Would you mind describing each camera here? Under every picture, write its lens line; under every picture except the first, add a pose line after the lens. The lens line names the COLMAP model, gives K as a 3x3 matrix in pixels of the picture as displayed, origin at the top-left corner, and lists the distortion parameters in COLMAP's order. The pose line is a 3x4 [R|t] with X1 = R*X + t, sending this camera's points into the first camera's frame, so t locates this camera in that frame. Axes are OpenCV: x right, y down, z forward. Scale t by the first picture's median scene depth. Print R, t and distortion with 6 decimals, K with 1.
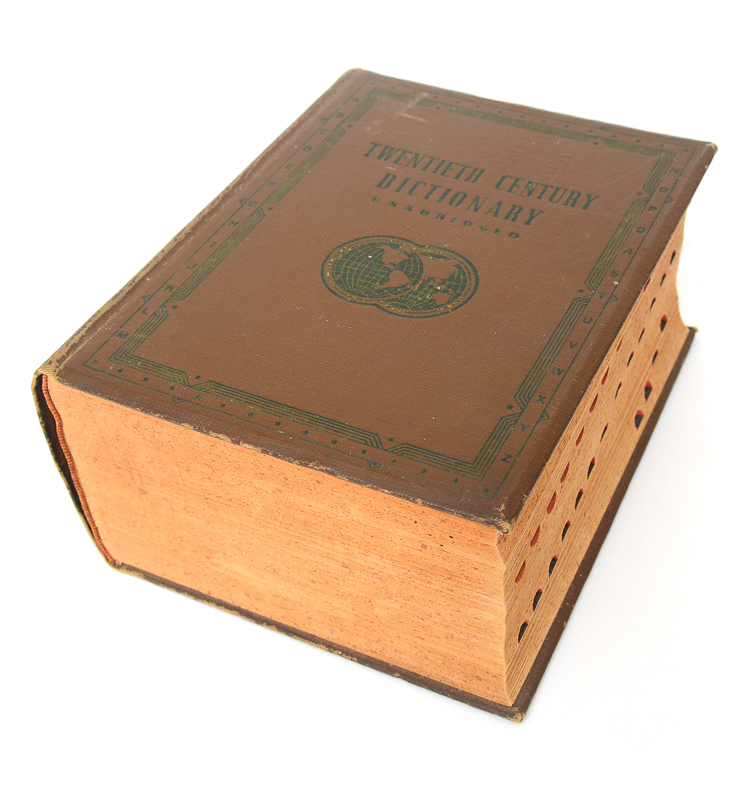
lens RADIAL K [[1205.0, 0, 374.0], [0, 1205.0, 400.0], [0, 0, 1]] dist [-0.037980, -0.078287]
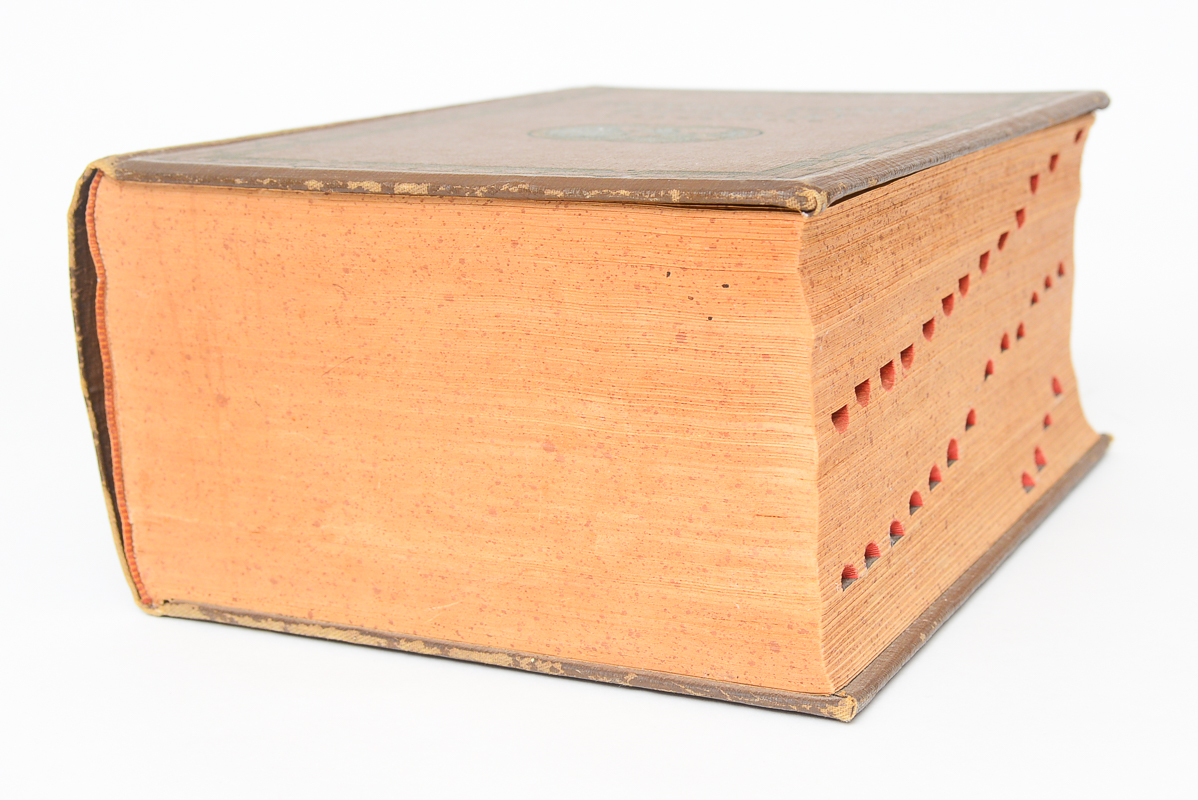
lens RADIAL K [[1958.5, 0, 599.0], [0, 1958.5, 400.0], [0, 0, 1]] dist [0.024733, 0.109180]
pose [[0.999660, 0.026075, -0.000513, 0.000823], [-0.023100, 0.876135, -0.481512, 0.562286], [-0.012106, 0.481360, 0.876439, 0.123416]]
